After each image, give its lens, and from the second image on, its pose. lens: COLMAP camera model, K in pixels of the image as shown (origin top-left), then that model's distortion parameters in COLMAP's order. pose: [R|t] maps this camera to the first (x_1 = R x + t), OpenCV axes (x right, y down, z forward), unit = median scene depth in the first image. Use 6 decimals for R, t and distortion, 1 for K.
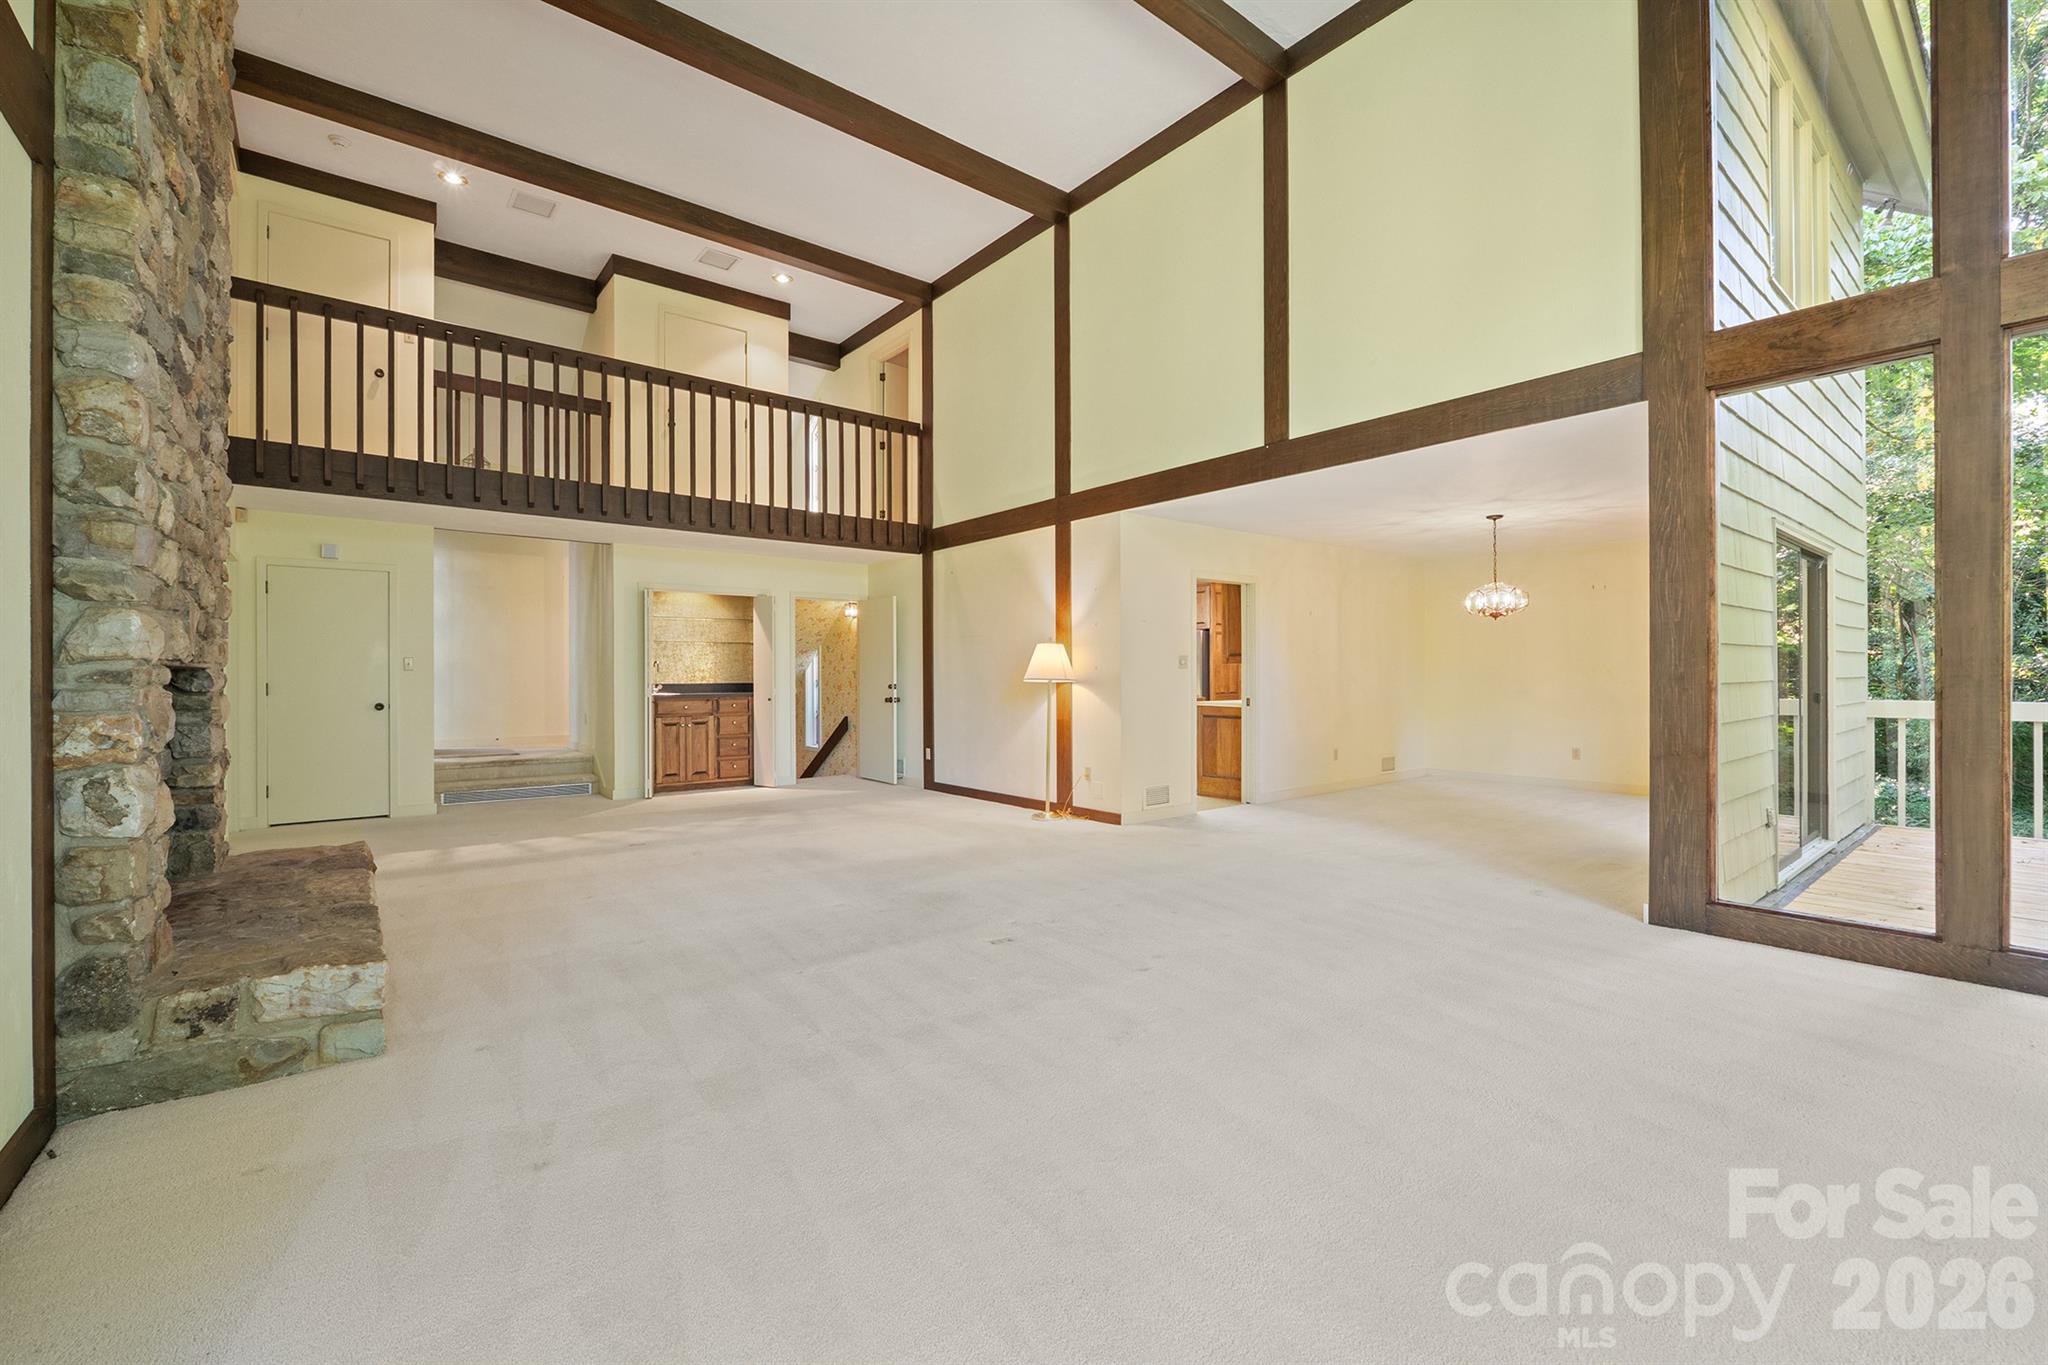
lens RADIAL K [[857.8, 0, 1030.7], [0, 857.8, 675.0], [0, 0, 1]] dist [-0.009404, 0.000659]
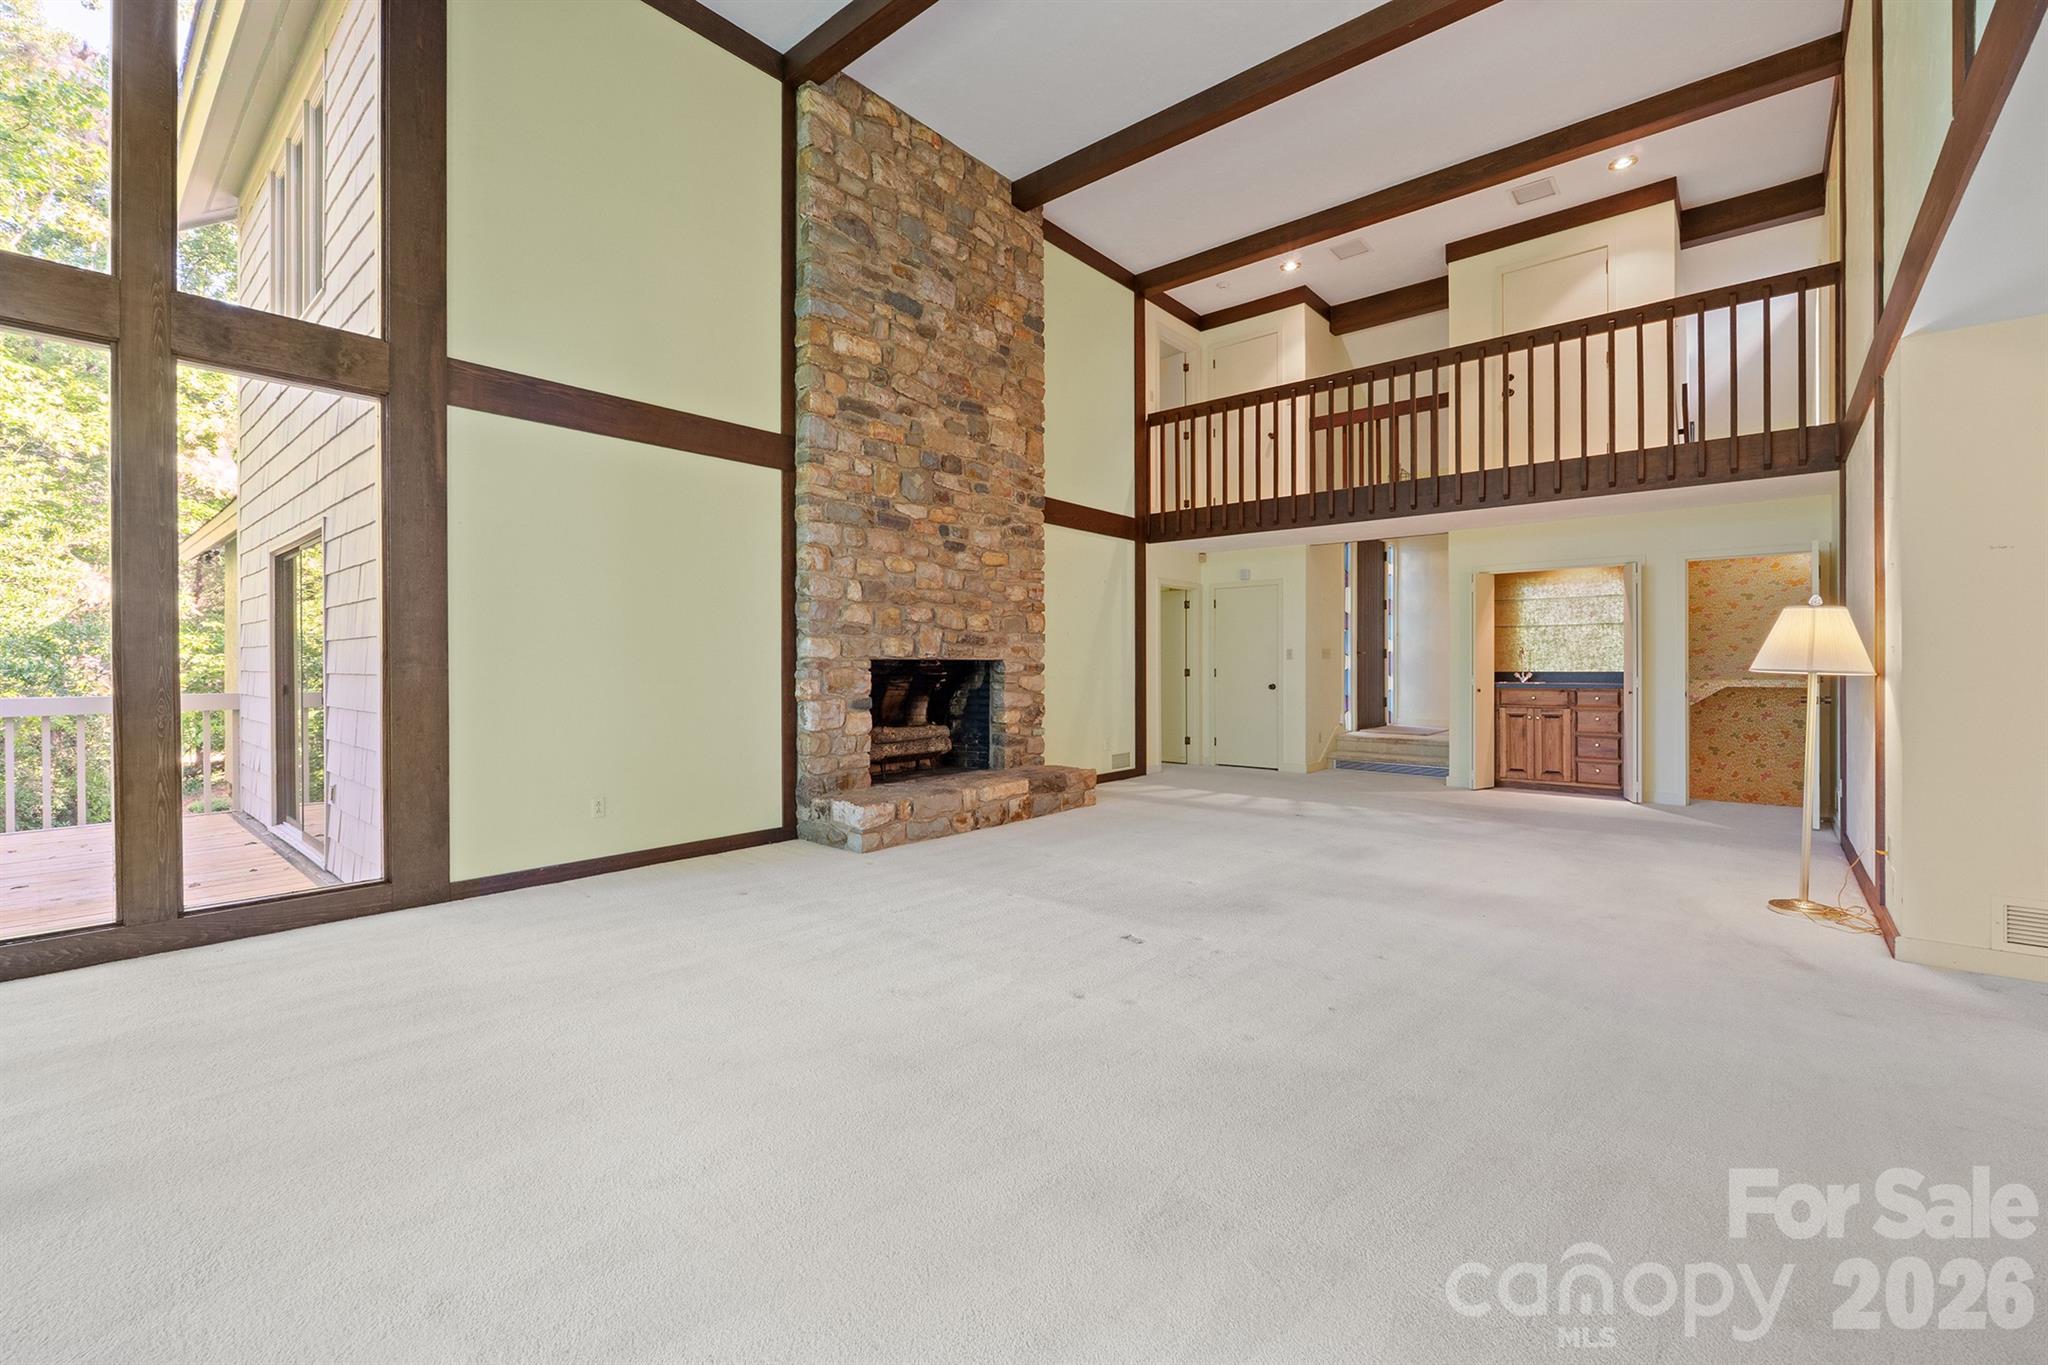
lens RADIAL K [[857.8, 0, 1030.3], [0, 857.8, 670.0], [0, 0, 1]] dist [-0.009404, 0.000659]
pose [[0.178398, 0.006582, -0.983936, 0.423295], [0.002445, 0.999972, 0.007133, 0.000386], [0.983955, -0.003678, 0.178377, 0.339872]]
